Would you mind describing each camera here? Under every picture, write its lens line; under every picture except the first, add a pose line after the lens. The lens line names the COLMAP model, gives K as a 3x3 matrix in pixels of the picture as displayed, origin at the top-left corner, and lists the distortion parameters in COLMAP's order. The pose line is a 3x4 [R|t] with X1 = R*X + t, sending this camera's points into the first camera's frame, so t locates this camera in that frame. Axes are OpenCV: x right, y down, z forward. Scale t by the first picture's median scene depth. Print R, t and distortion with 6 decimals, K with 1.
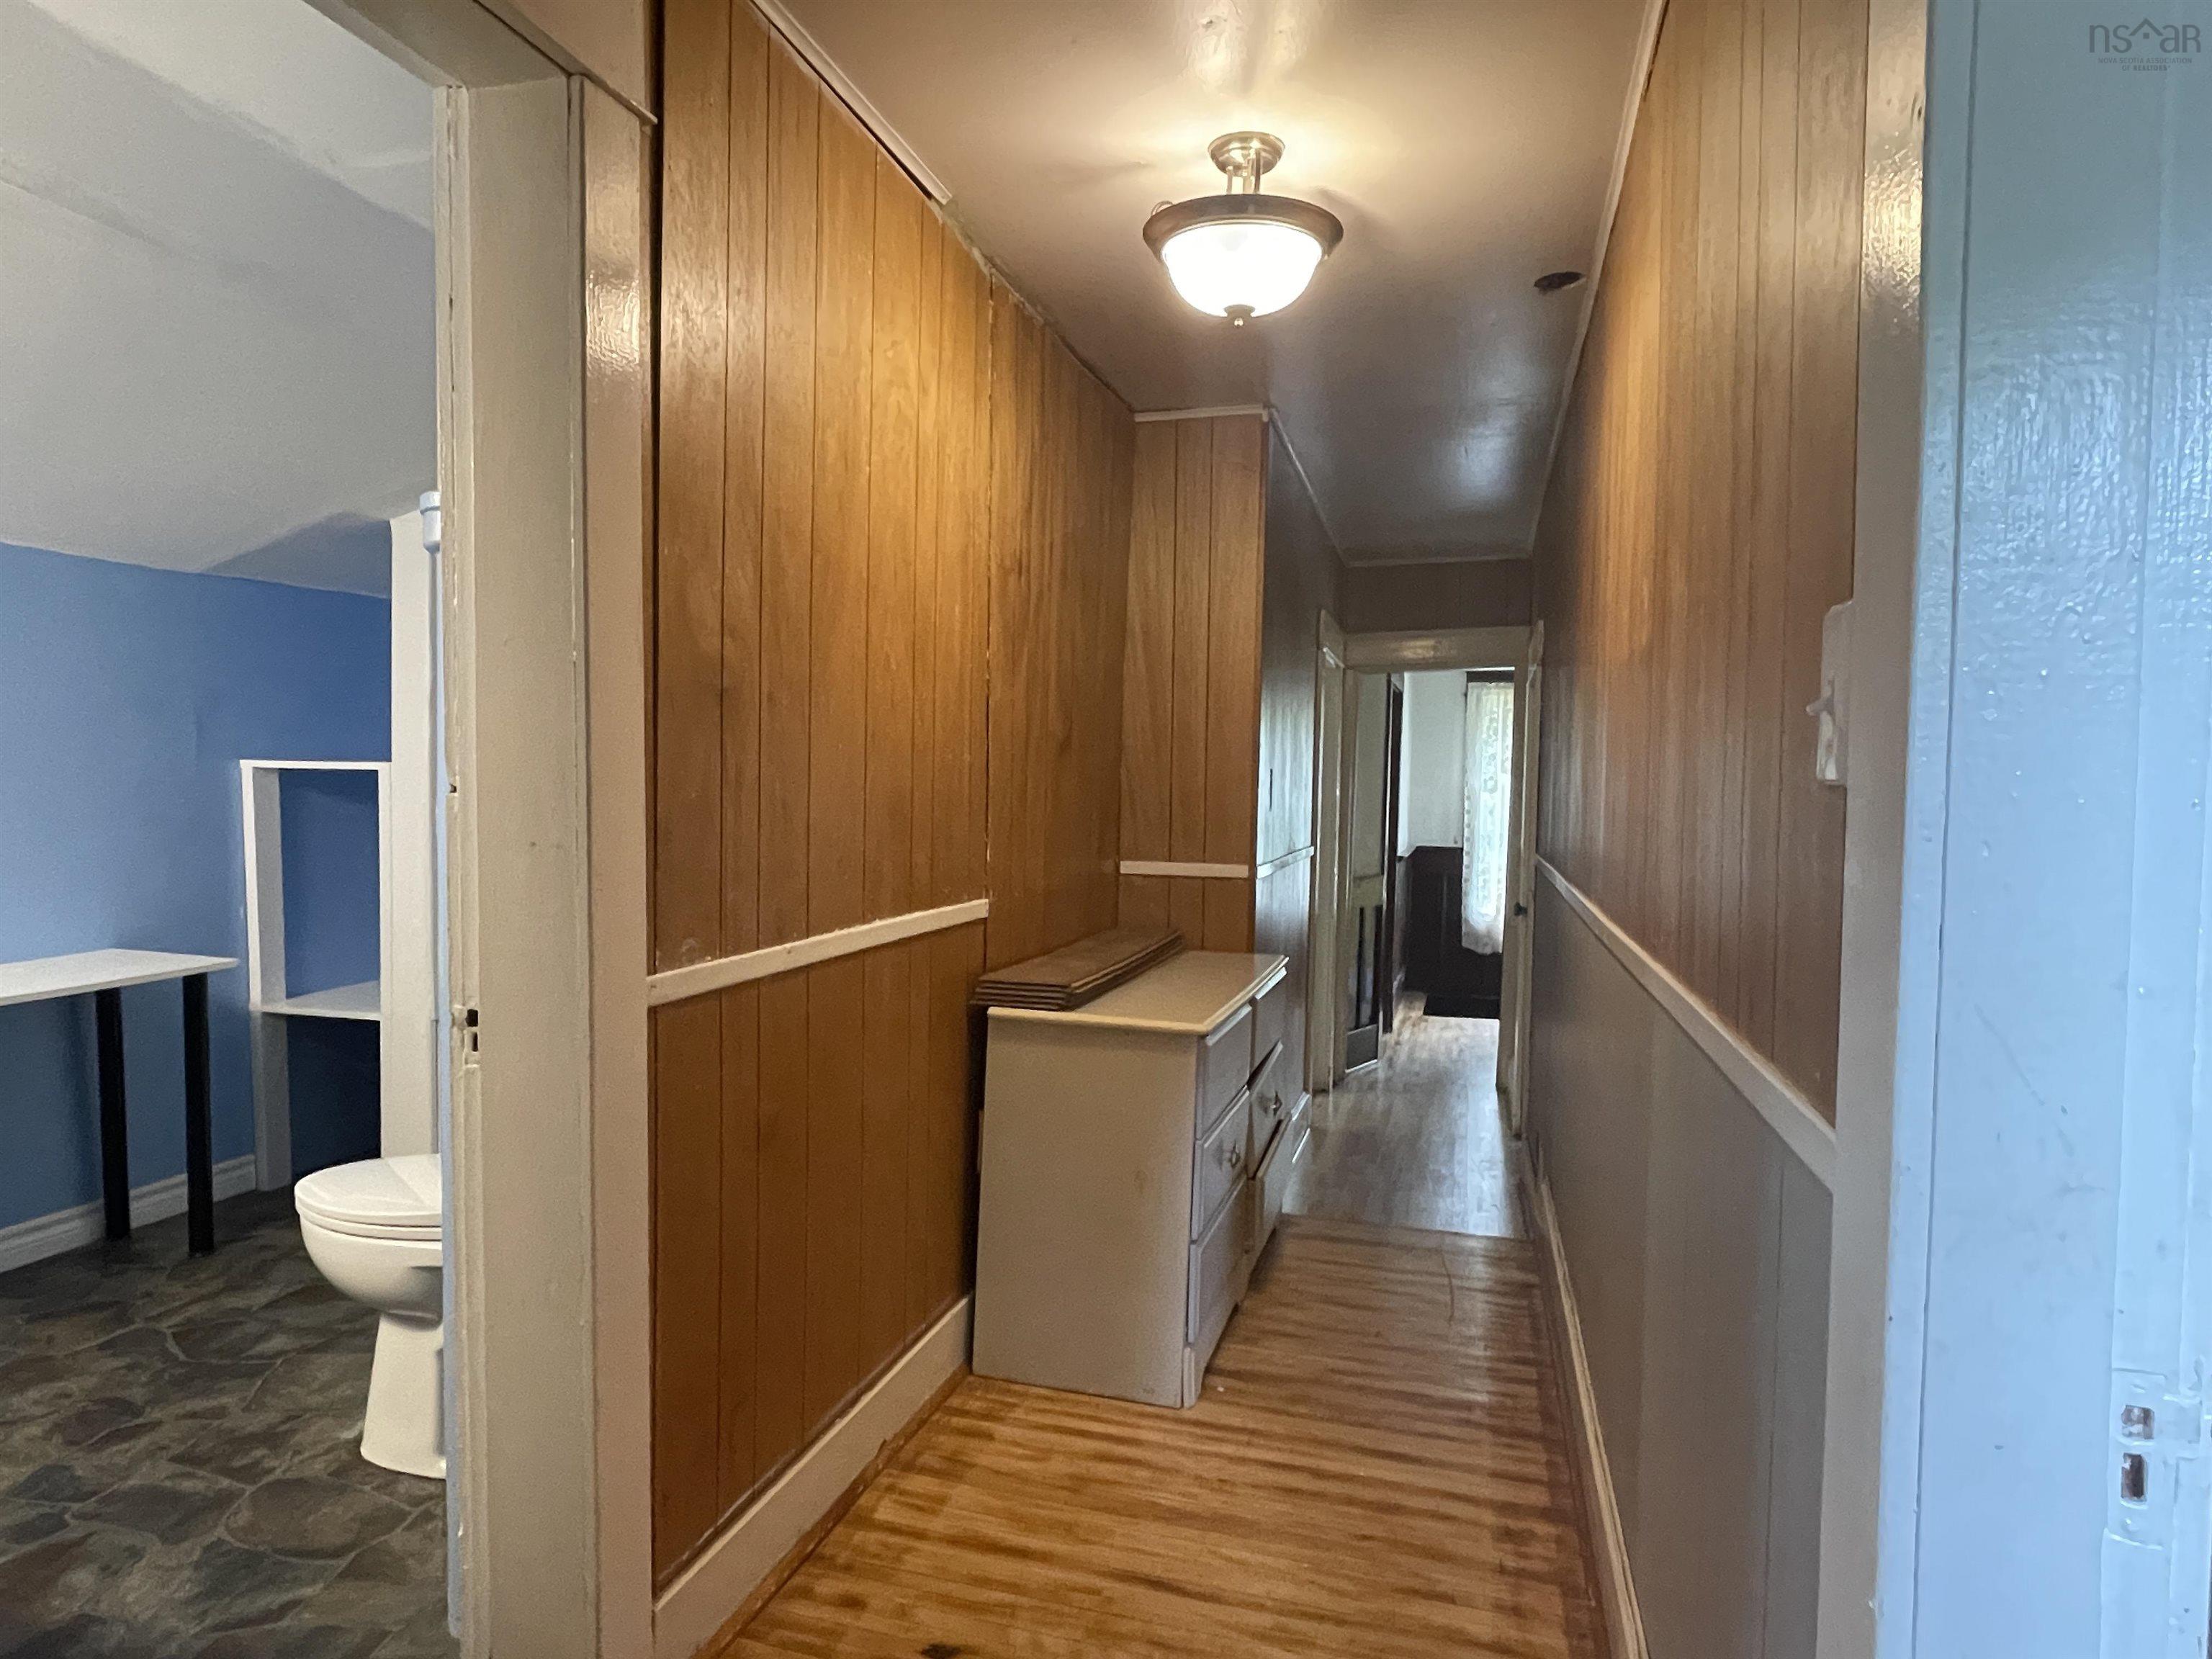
lens RADIAL K [[1374.7, 0, 1107.2], [0, 1374.7, 845.1], [0, 0, 1]] dist [0.013594, -0.018121]
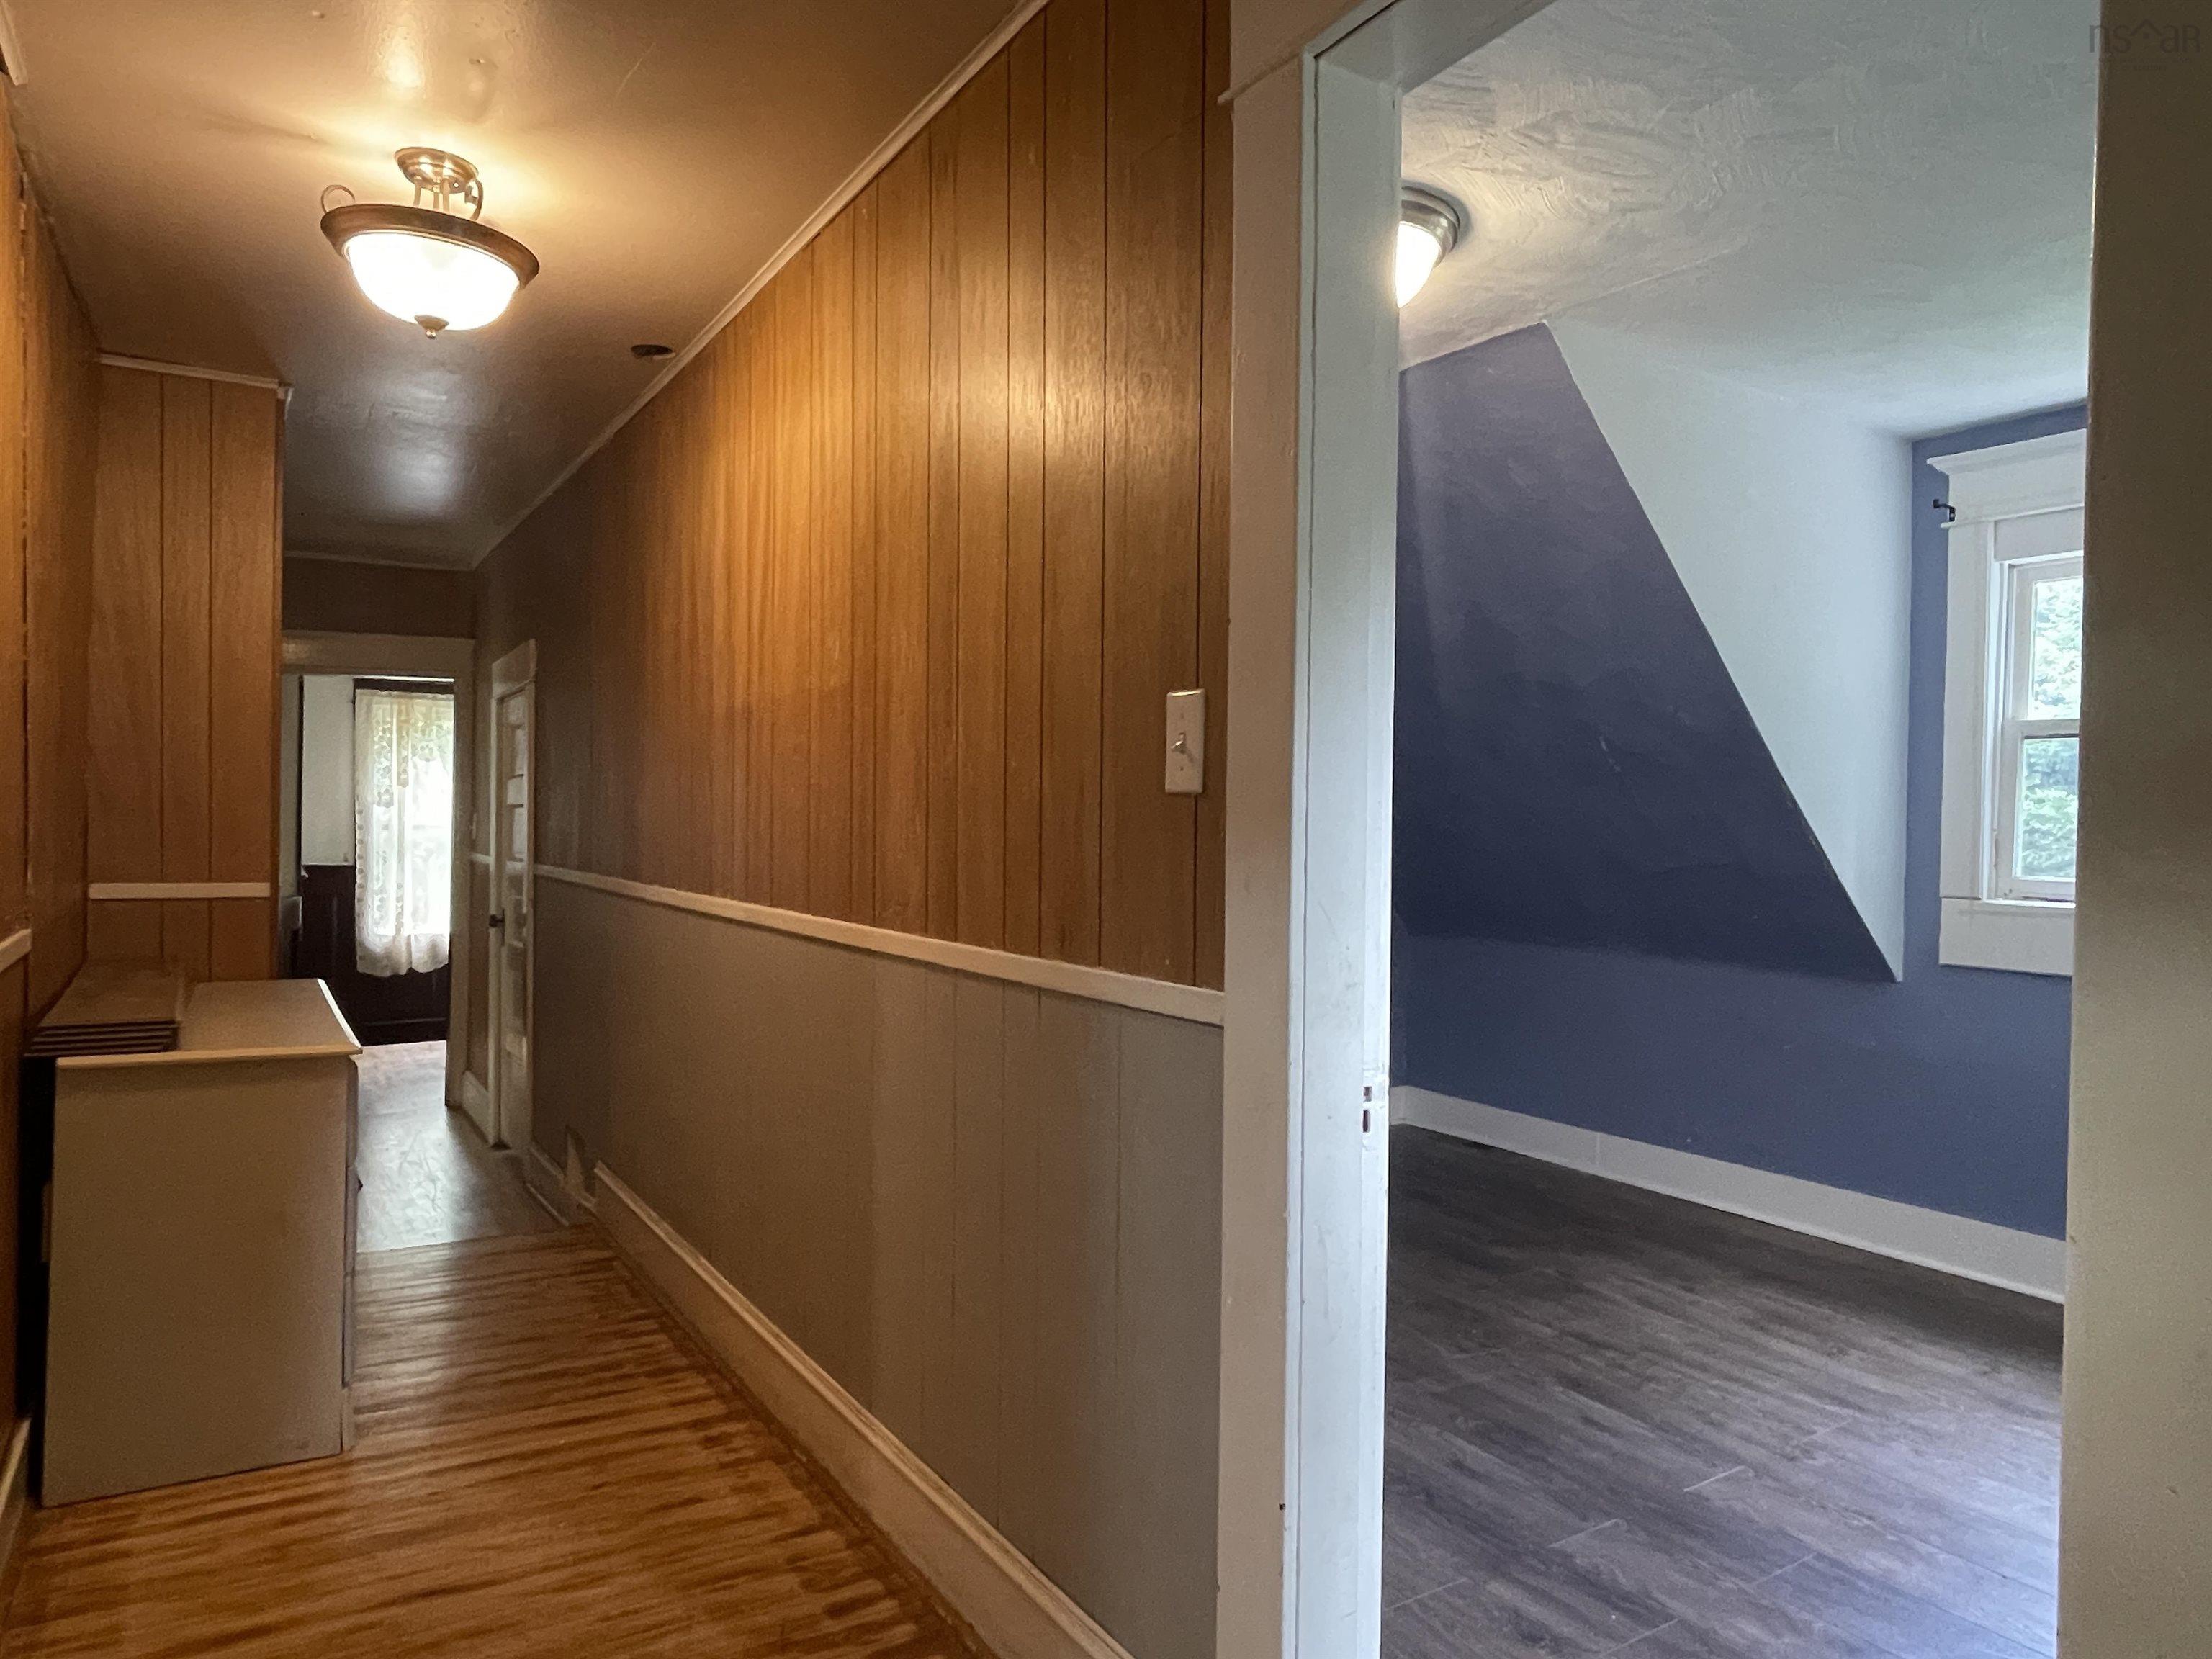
lens RADIAL K [[1374.7, 0, 1121.6], [0, 1374.7, 836.5], [0, 0, 1]] dist [0.013594, -0.018121]
pose [[0.666192, -0.013018, 0.745667, -0.312250], [0.027082, 0.999610, -0.006744, 0.008562], [-0.745289, 0.024688, 0.666285, -0.038880]]
